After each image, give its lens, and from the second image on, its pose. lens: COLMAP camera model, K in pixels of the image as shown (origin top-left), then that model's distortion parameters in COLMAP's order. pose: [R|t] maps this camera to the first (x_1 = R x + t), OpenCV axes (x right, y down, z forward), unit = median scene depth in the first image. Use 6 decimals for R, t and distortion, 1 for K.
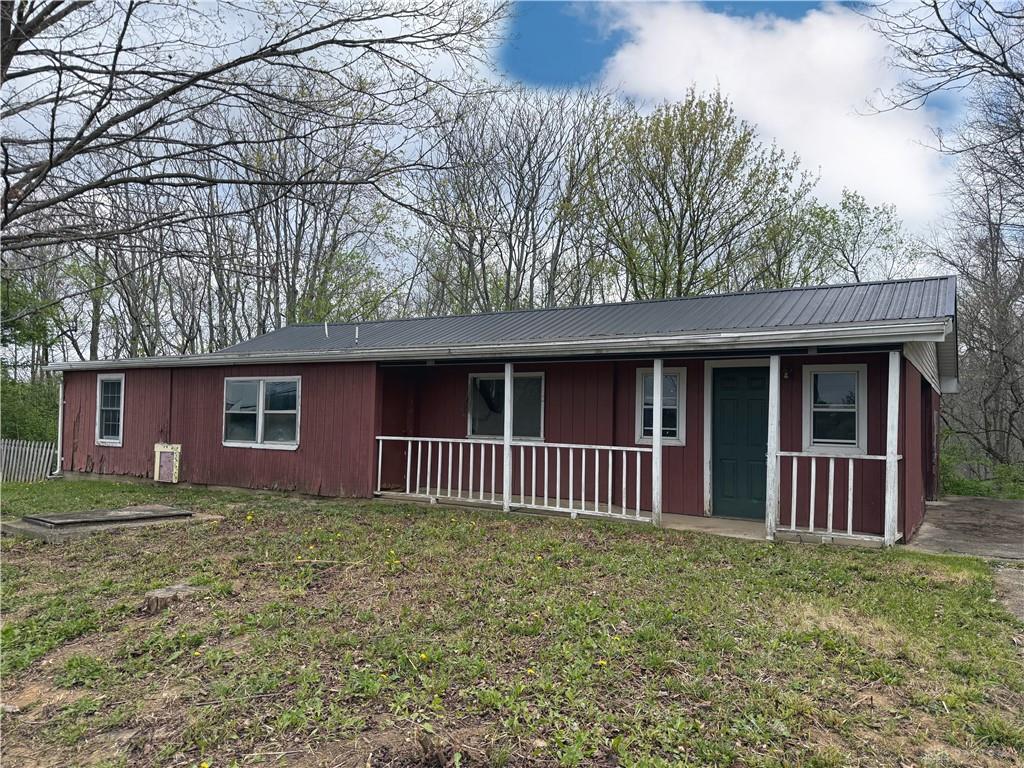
lens RADIAL K [[711.8, 0, 518.9], [0, 711.8, 380.5], [0, 0, 1]] dist [0.070943, -0.108162]
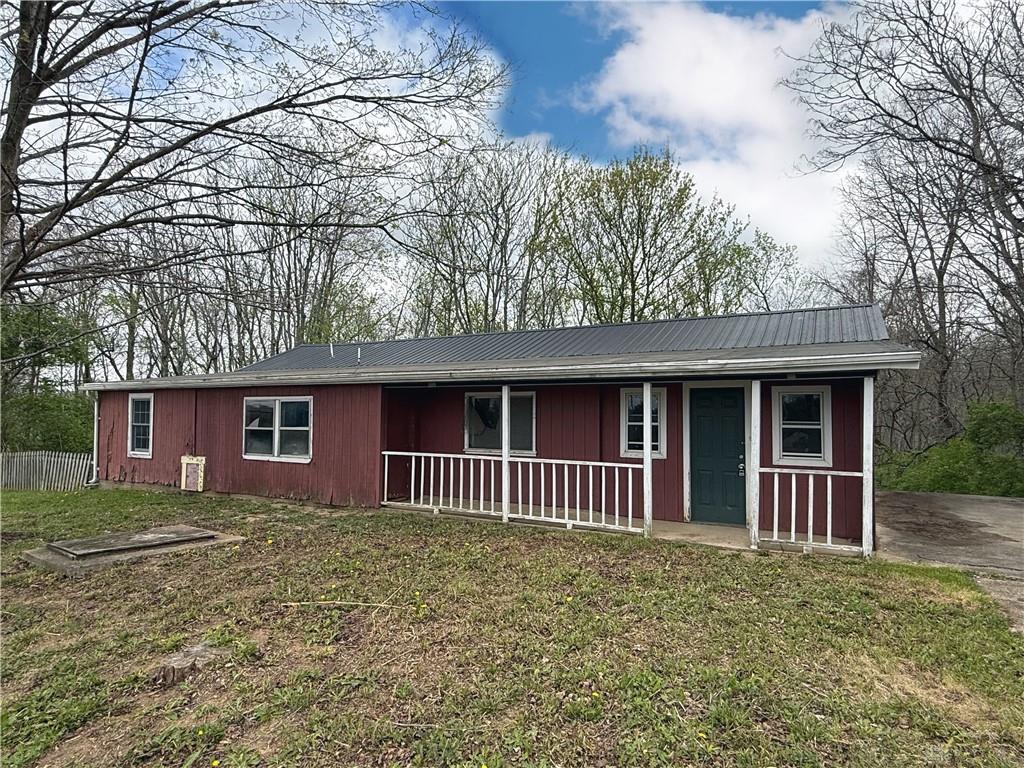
lens RADIAL K [[579.0, 0, 512.0], [0, 579.0, 384.0], [0, 0, 1]] dist [-0.004176, 0.000619]
pose [[0.998886, -0.011024, 0.045878, -0.042441], [0.011016, 0.999939, 0.000410, -0.025620], [-0.045880, 0.000095, 0.998947, 0.102941]]
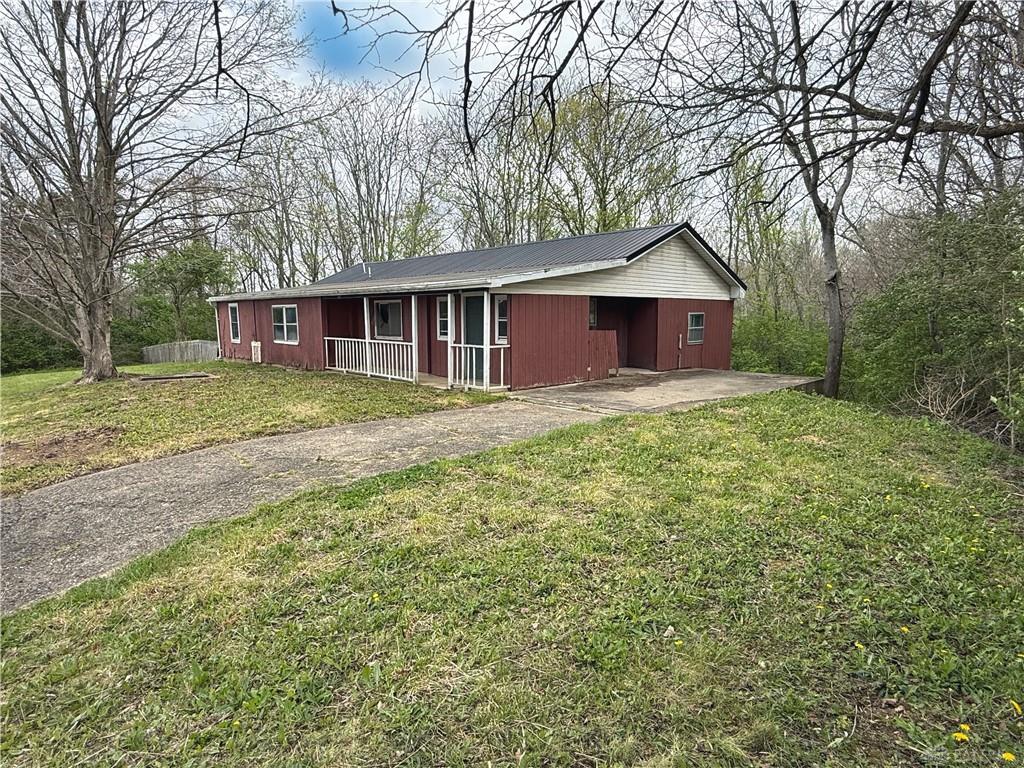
lens RADIAL K [[579.0, 0, 512.0], [0, 579.0, 384.0], [0, 0, 1]] dist [-0.004176, 0.000619]
pose [[0.967237, 0.005216, -0.253823, 0.685451], [0.039224, 0.984713, 0.169708, -0.040591], [0.250828, -0.174104, 0.952246, -0.347246]]
